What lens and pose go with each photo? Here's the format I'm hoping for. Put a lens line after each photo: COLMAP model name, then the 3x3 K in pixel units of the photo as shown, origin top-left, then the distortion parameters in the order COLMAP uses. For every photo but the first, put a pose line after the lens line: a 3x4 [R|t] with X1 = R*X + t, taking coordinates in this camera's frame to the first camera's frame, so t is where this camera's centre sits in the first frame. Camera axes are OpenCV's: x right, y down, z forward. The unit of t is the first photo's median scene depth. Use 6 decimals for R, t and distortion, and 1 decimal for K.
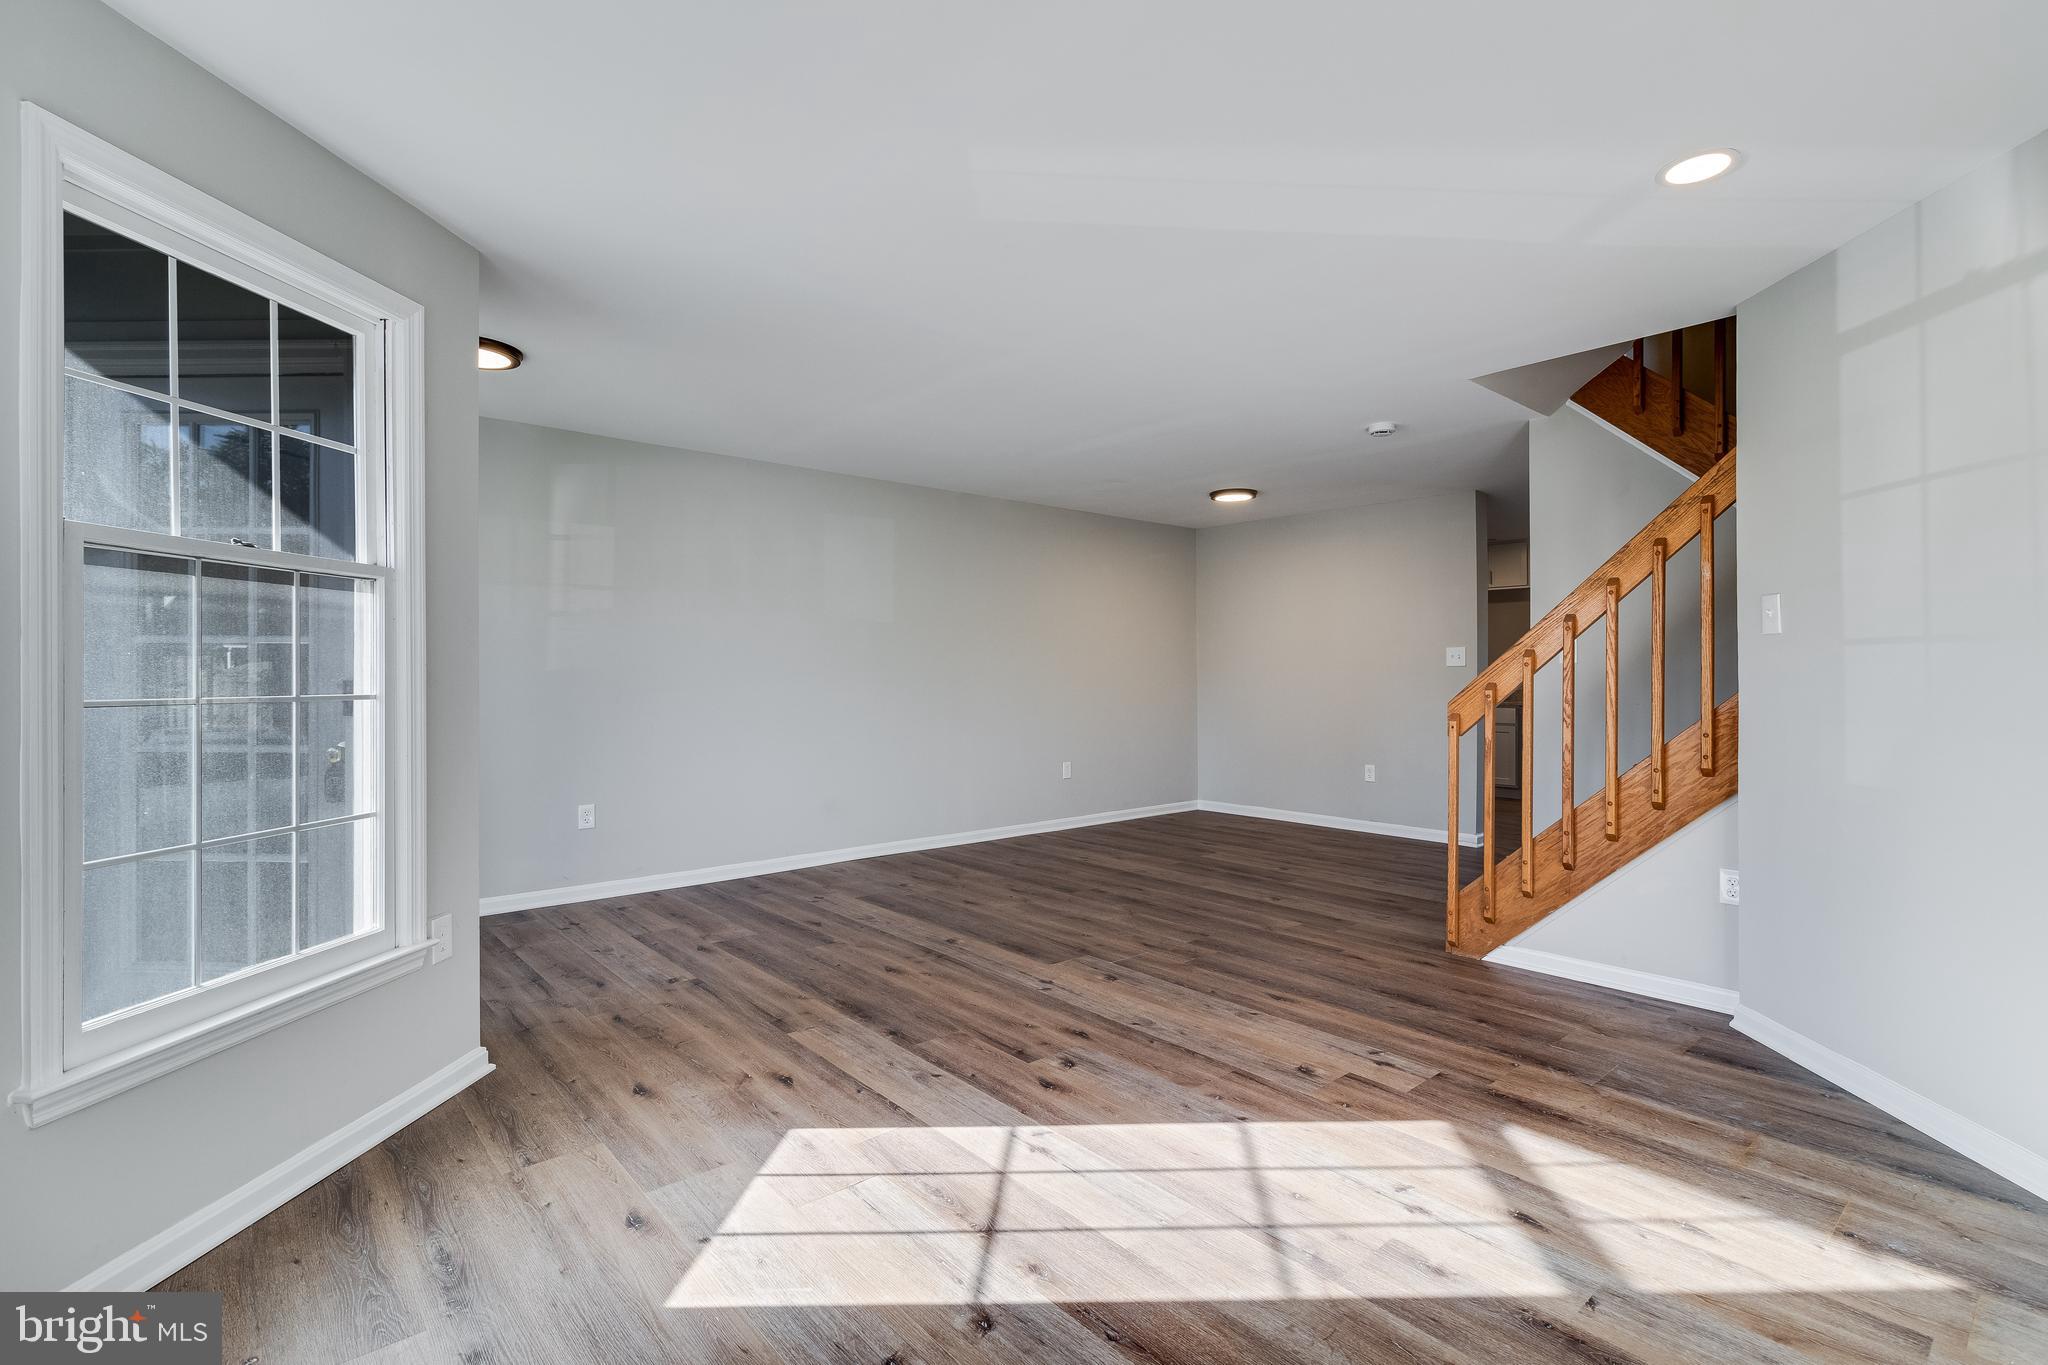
lens RADIAL K [[956.0, 0, 1024.0], [0, 956.0, 682.5], [0, 0, 1]] dist [-0.000141, 0.000553]
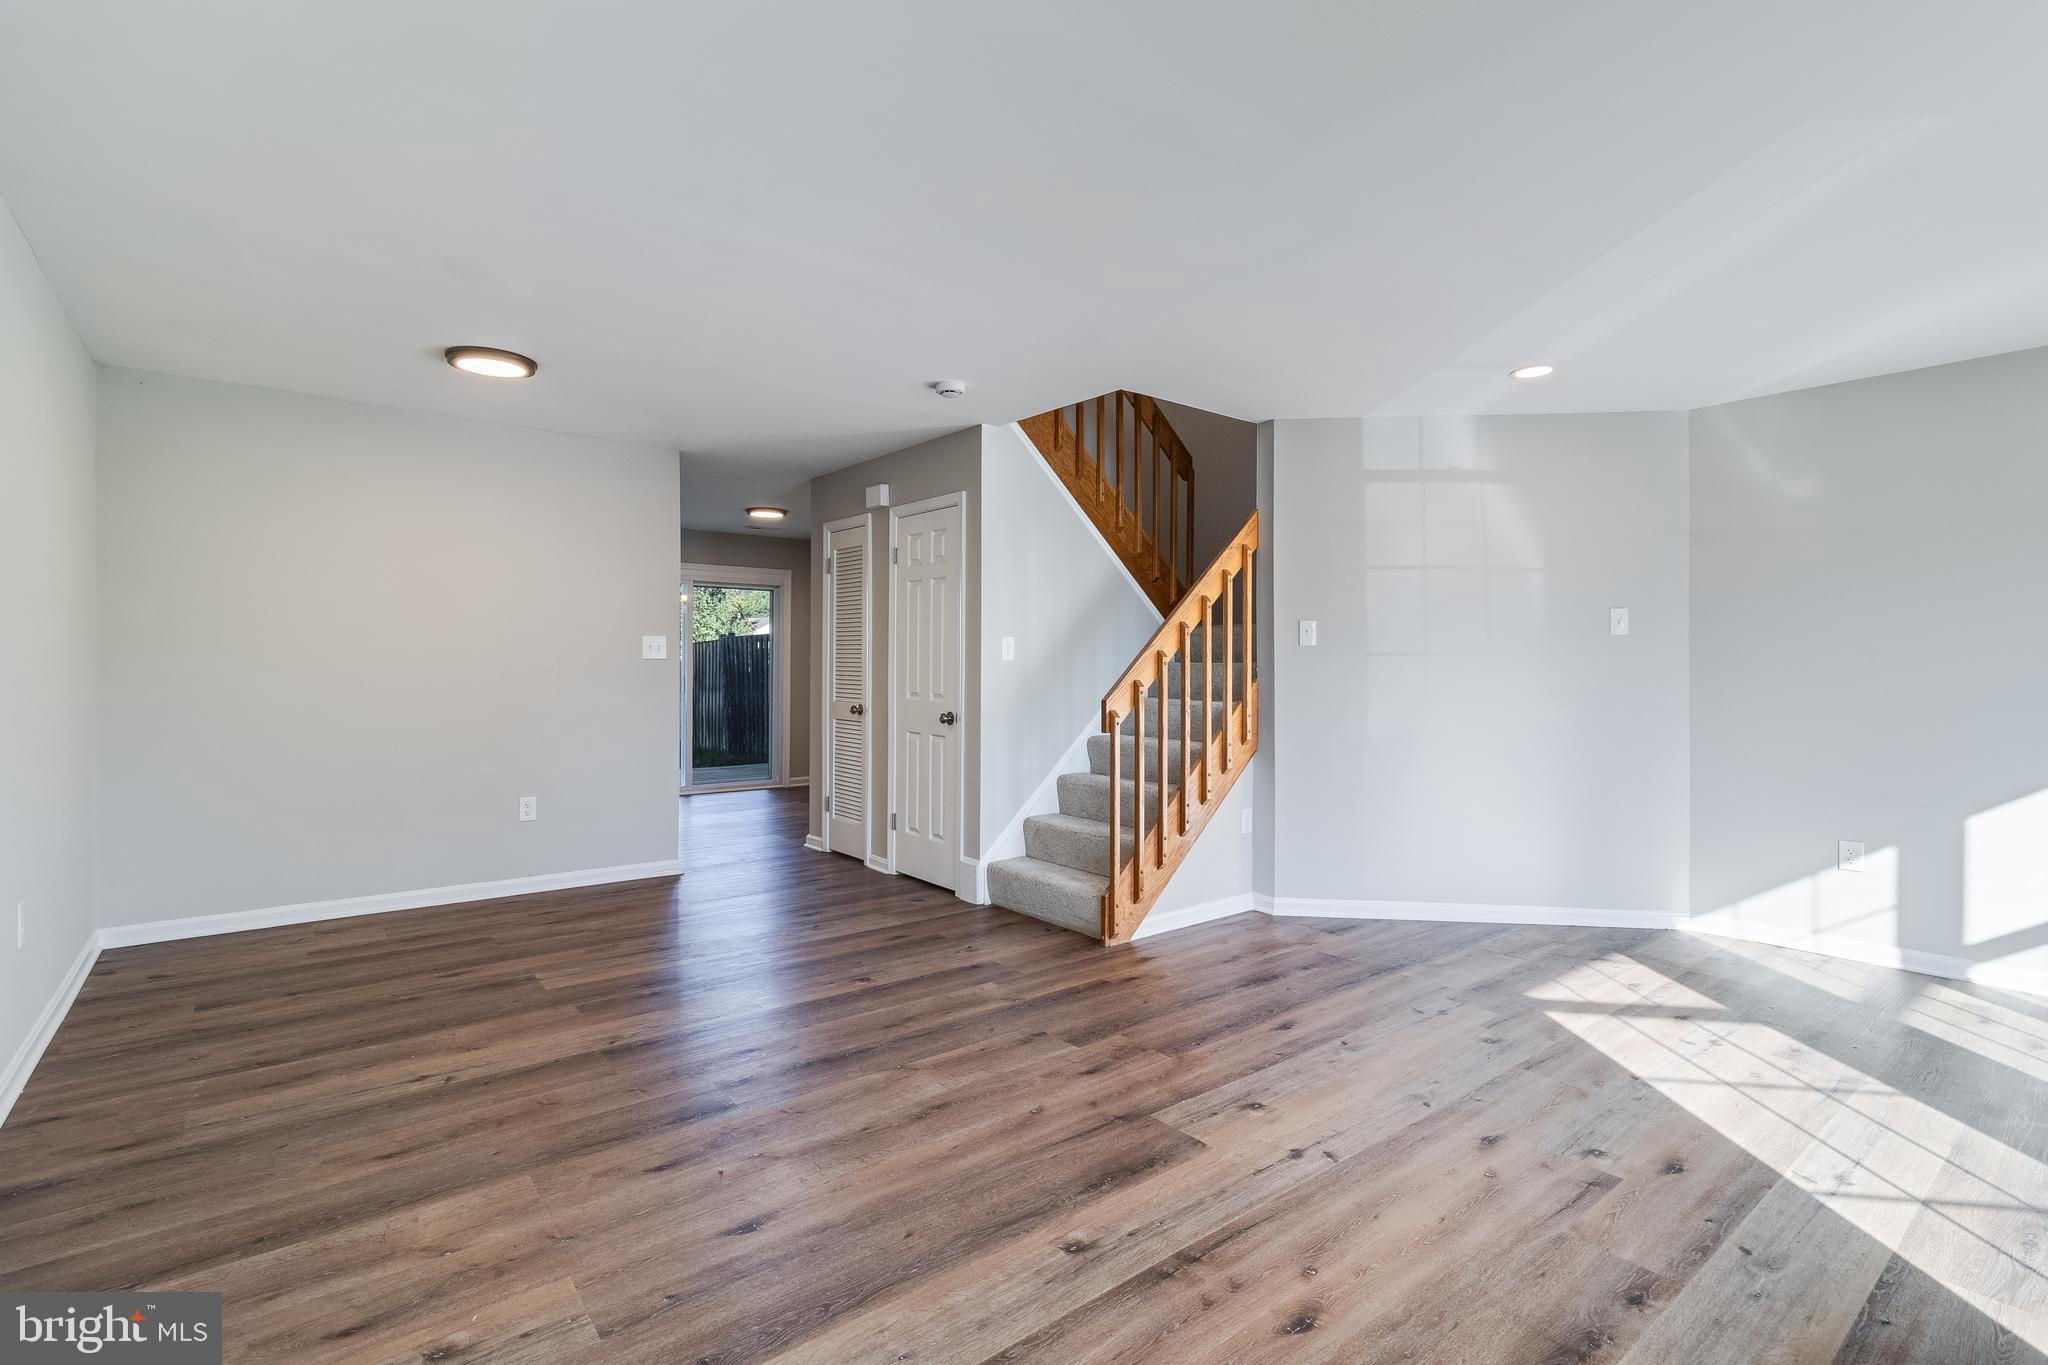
lens RADIAL K [[947.3, 0, 1036.2], [0, 947.3, 670.9], [0, 0, 1]] dist [0.000680, 0.000133]
pose [[0.023832, 0.000012, 0.999716, -0.788605], [0.001203, 0.999999, -0.000040, -0.012650], [-0.999715, 0.001204, 0.023832, 1.488000]]
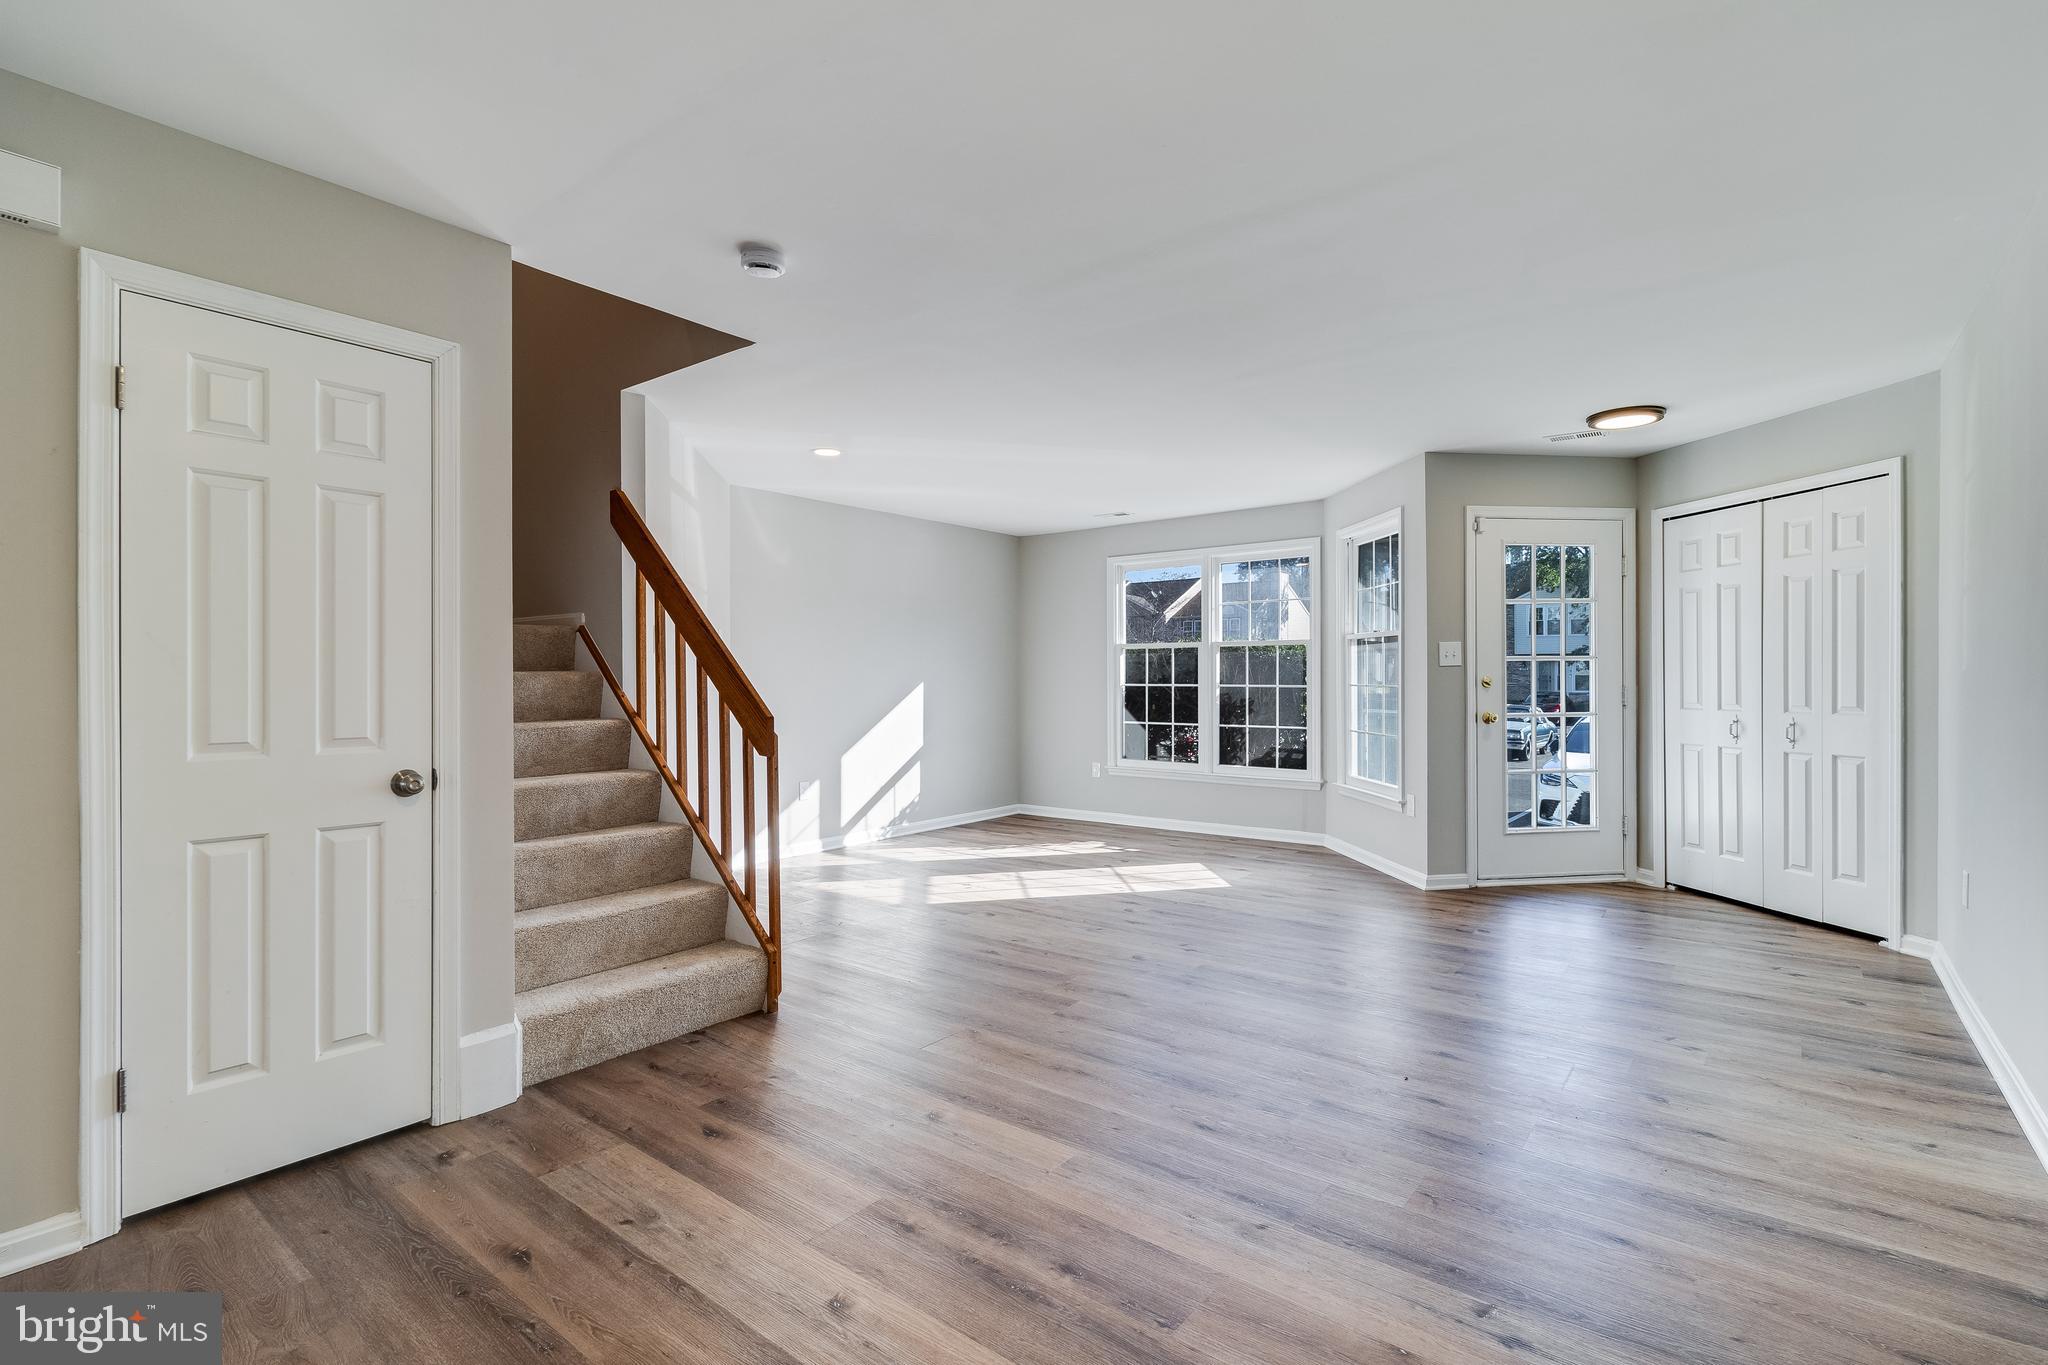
lens RADIAL K [[950.1, 0, 1027.2], [0, 950.1, 675.5], [0, 0, 1]] dist [-0.000922, -0.000300]
pose [[-0.980145, 0.009228, -0.198067, 0.551674], [0.008024, 0.999944, 0.006884, -0.023923], [0.198120, 0.005158, -0.980164, 2.639666]]
